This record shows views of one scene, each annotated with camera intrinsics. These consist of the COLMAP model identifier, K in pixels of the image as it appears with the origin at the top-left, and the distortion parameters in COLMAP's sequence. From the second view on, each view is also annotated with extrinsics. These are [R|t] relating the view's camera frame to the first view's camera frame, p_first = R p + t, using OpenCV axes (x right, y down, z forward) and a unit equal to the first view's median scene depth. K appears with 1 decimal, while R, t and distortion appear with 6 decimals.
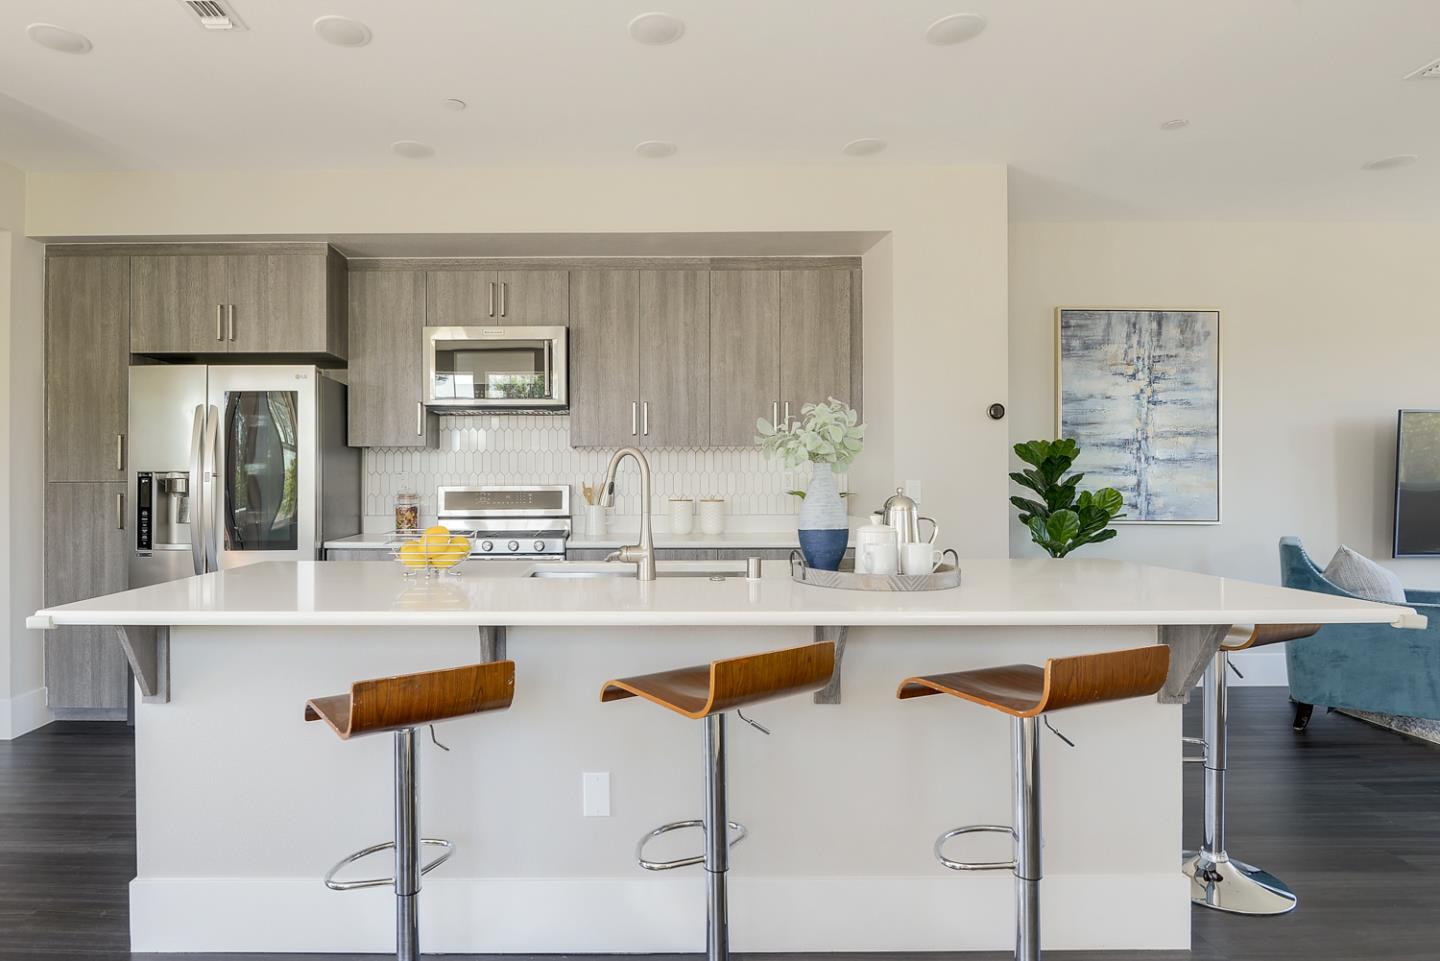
lens RADIAL K [[789.2, 0, 637.9], [0, 789.2, 477.6], [0, 0, 1]] dist [-0.005614, -0.002091]
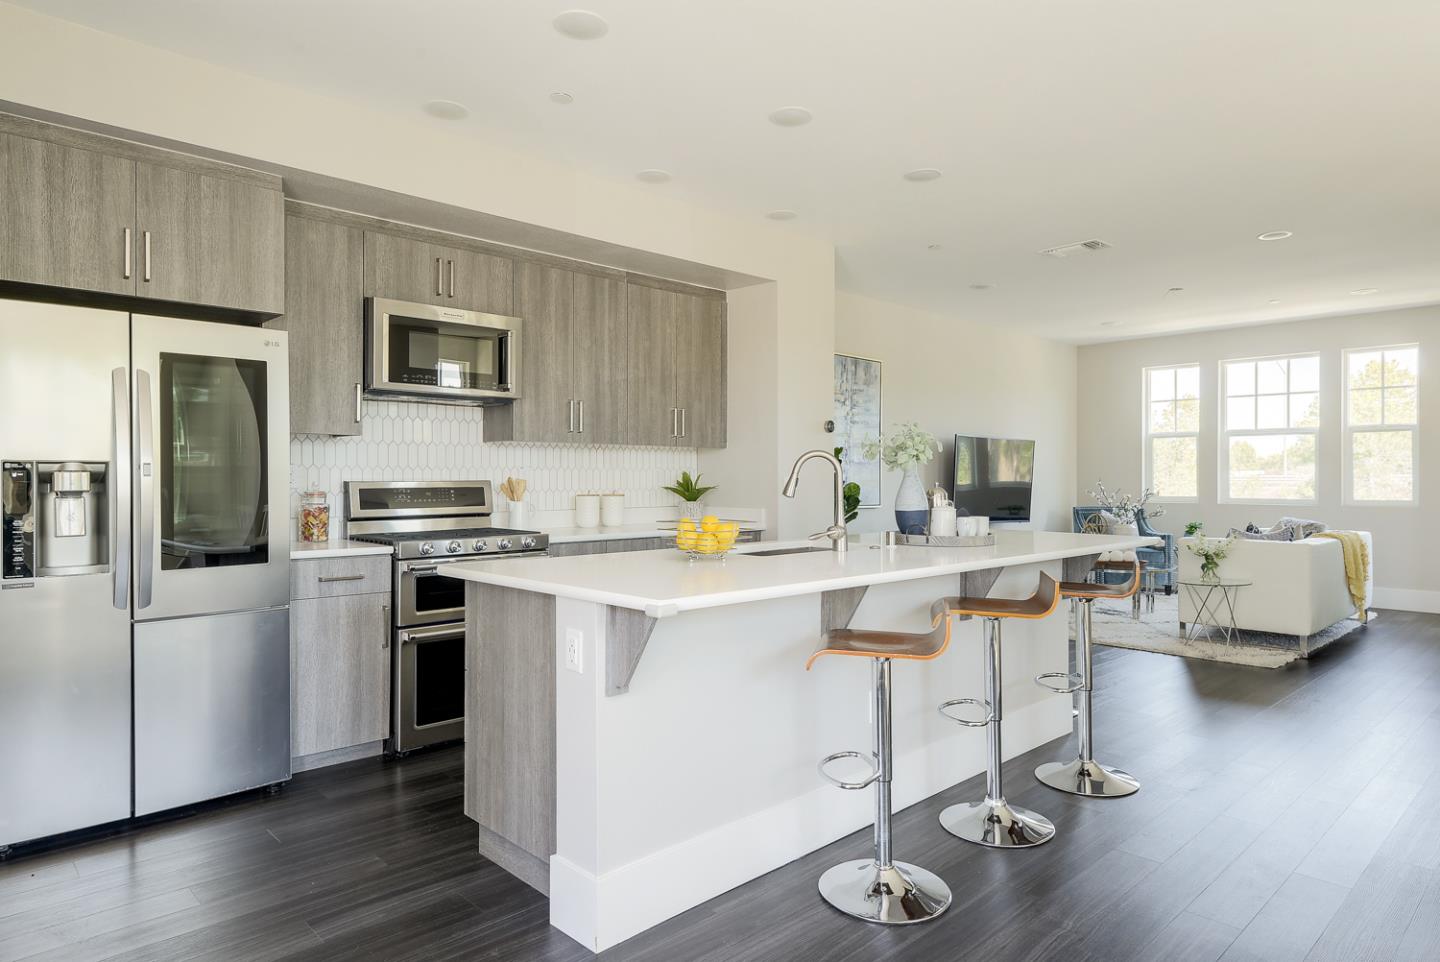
lens RADIAL K [[855.0, 0, 726.5], [0, 855.0, 477.6], [0, 0, 1]] dist [0.020965, -0.016162]
pose [[0.718993, 0.001996, 0.695014, -0.630588], [-0.004623, 0.999987, 0.001911, 0.002411], [-0.695002, -0.004587, 0.718993, 0.056603]]
